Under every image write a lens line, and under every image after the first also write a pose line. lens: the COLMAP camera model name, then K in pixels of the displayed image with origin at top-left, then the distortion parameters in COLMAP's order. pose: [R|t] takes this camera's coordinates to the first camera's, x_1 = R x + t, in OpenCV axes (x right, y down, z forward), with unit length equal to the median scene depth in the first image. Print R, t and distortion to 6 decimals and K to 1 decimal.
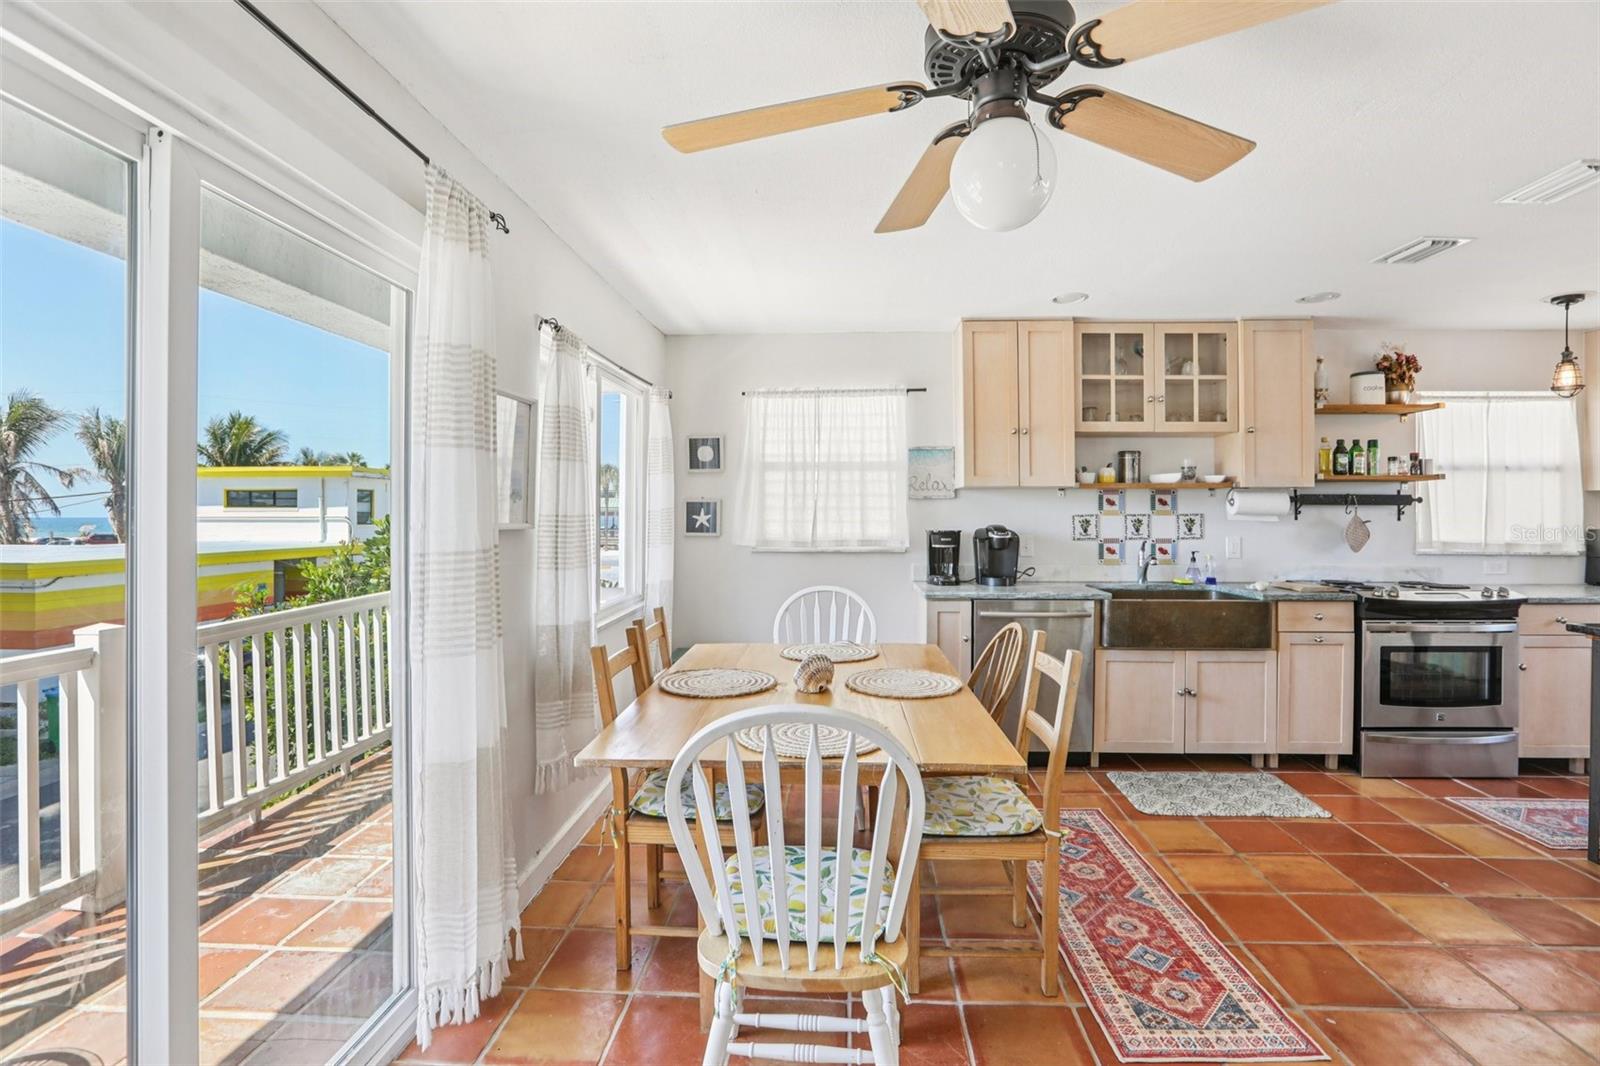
lens RADIAL K [[728.1, 0, 799.1], [0, 728.1, 514.7], [0, 0, 1]] dist [-0.042200, 0.013150]
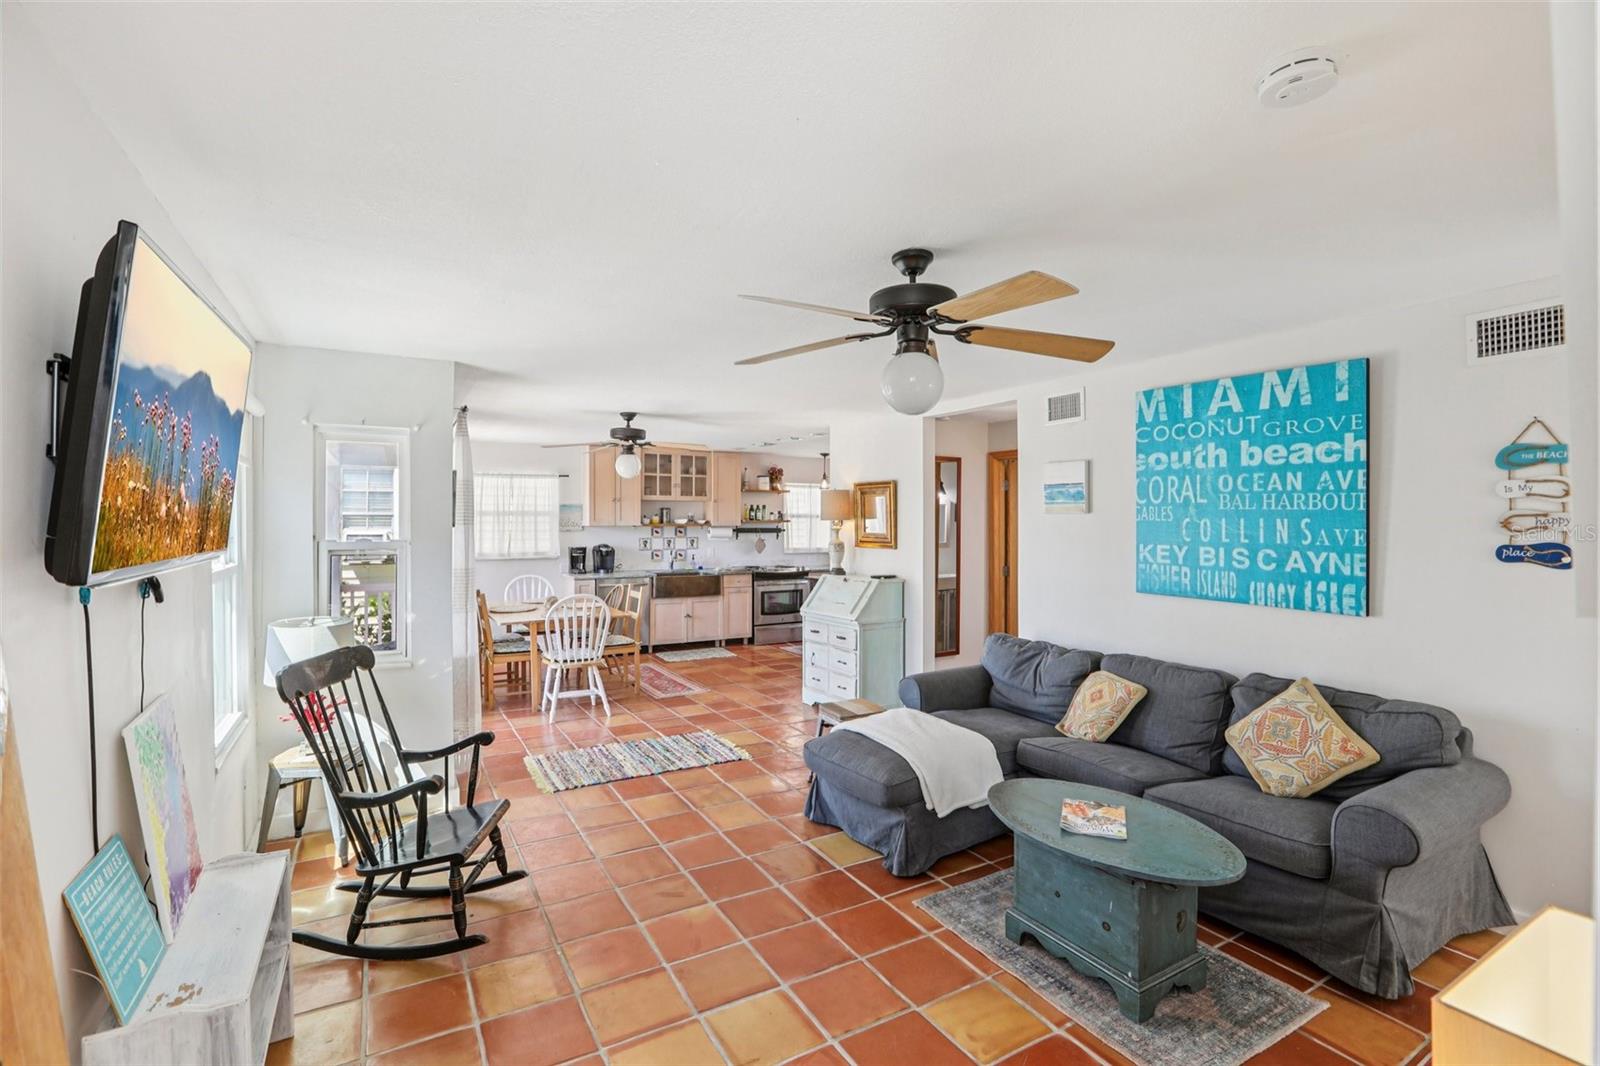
lens RADIAL K [[728.1, 0, 799.3], [0, 728.1, 526.1], [0, 0, 1]] dist [-0.042200, 0.013150]
pose [[0.832750, -0.001757, 0.553646, -0.407833], [-0.001830, 0.999981, 0.005926, -0.049910], [-0.553645, -0.005948, 0.832731, -1.021872]]
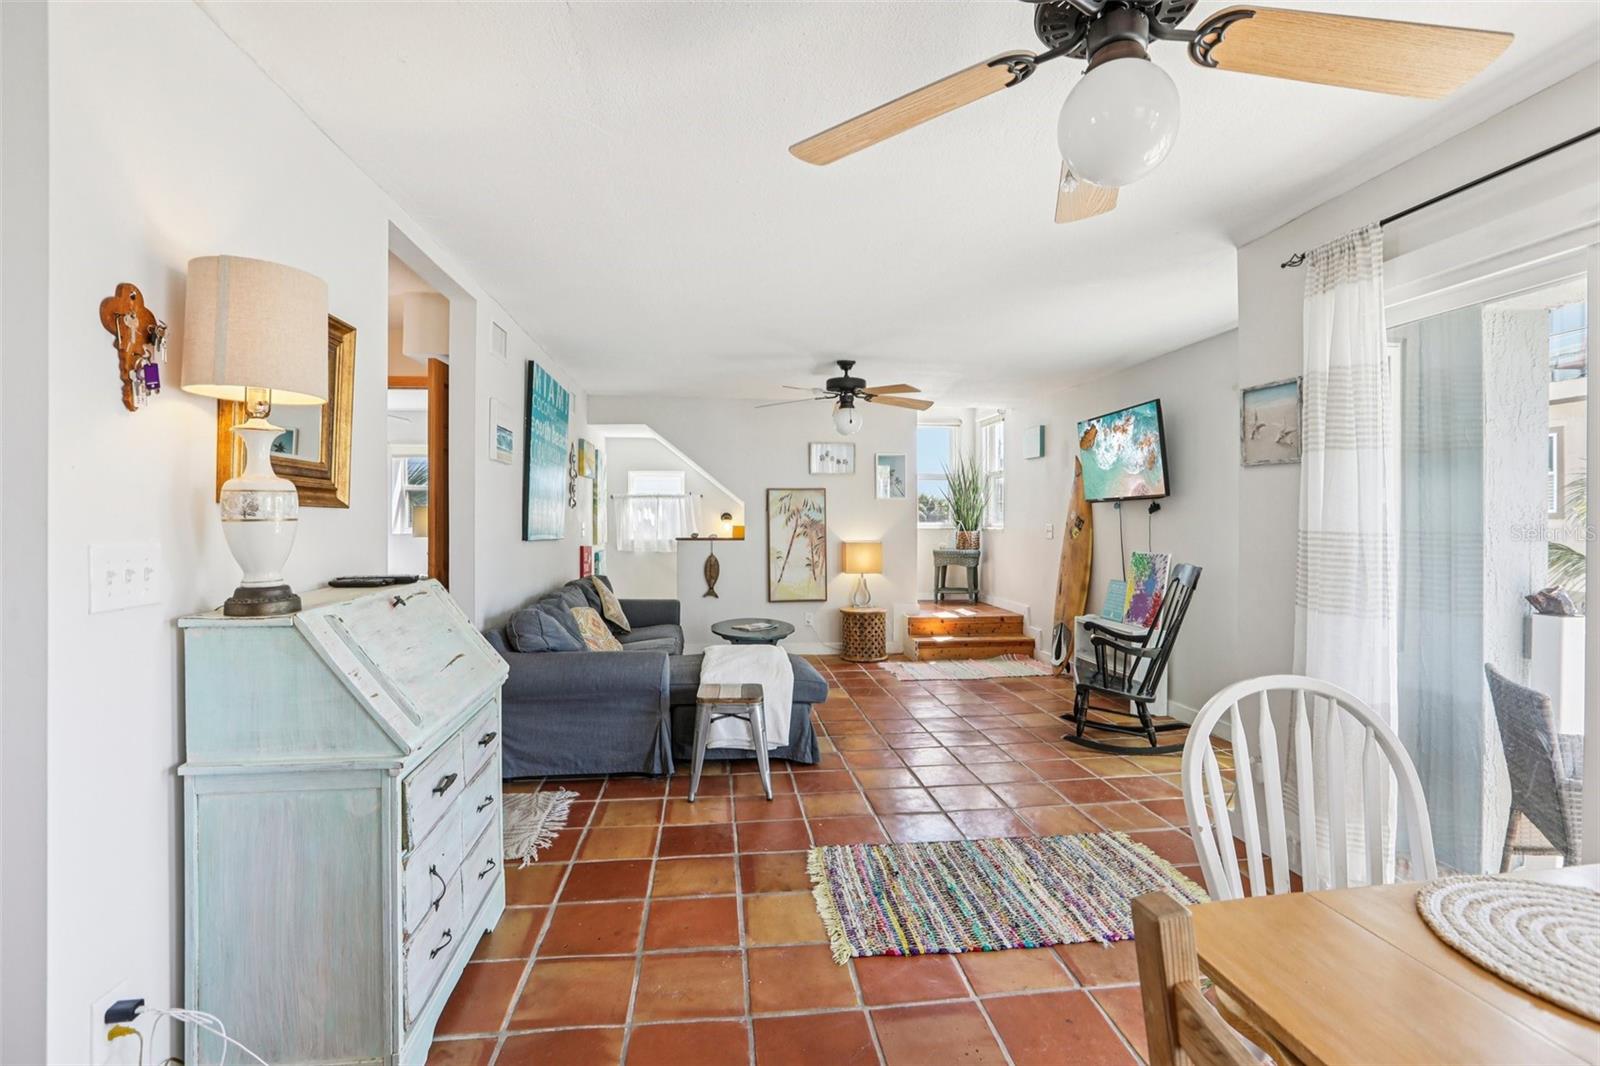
lens RADIAL K [[728.1, 0, 804.3], [0, 728.1, 523.2], [0, 0, 1]] dist [-0.042200, 0.013150]
pose [[-0.982161, -0.001145, -0.188040, 0.292486], [-0.002241, 0.999982, 0.005618, 0.011633], [0.188030, 0.005939, -0.982145, 0.628290]]
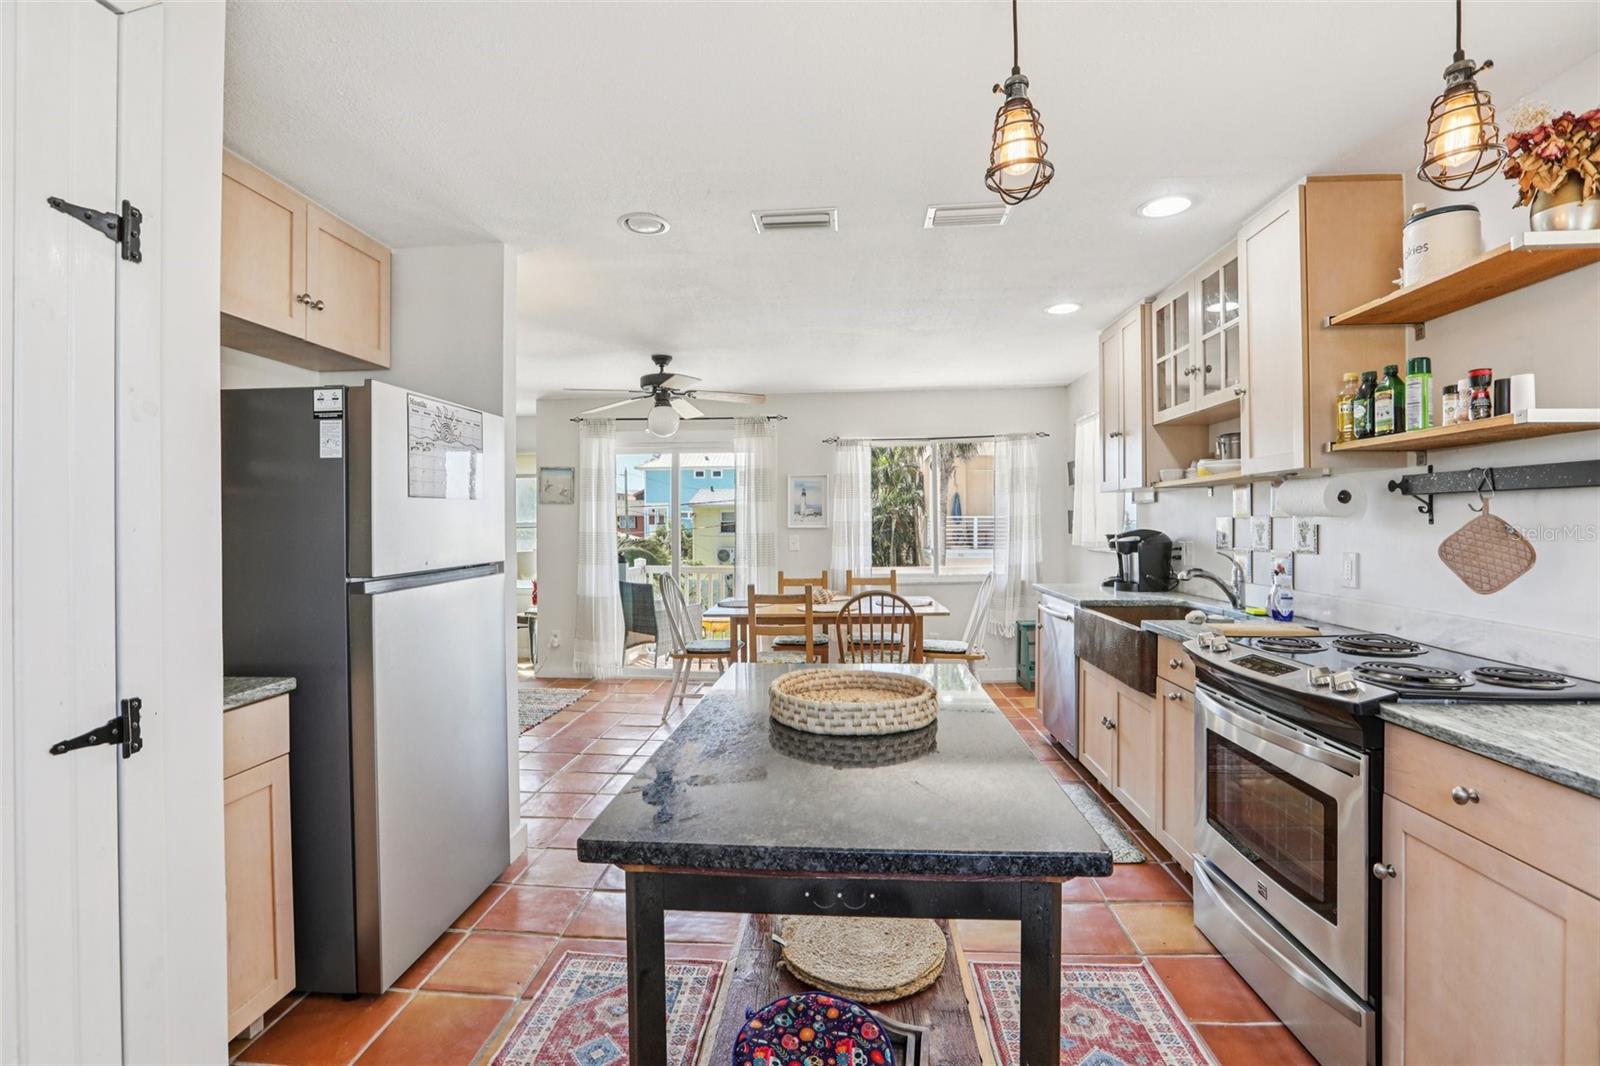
lens RADIAL K [[728.1, 0, 806.4], [0, 728.1, 525.9], [0, 0, 1]] dist [-0.042200, 0.013150]
pose [[0.006133, 0.002335, -0.999978, 1.257519], [0.004953, 0.999985, 0.002365, 0.005620], [0.999969, -0.004968, 0.006121, 0.565917]]
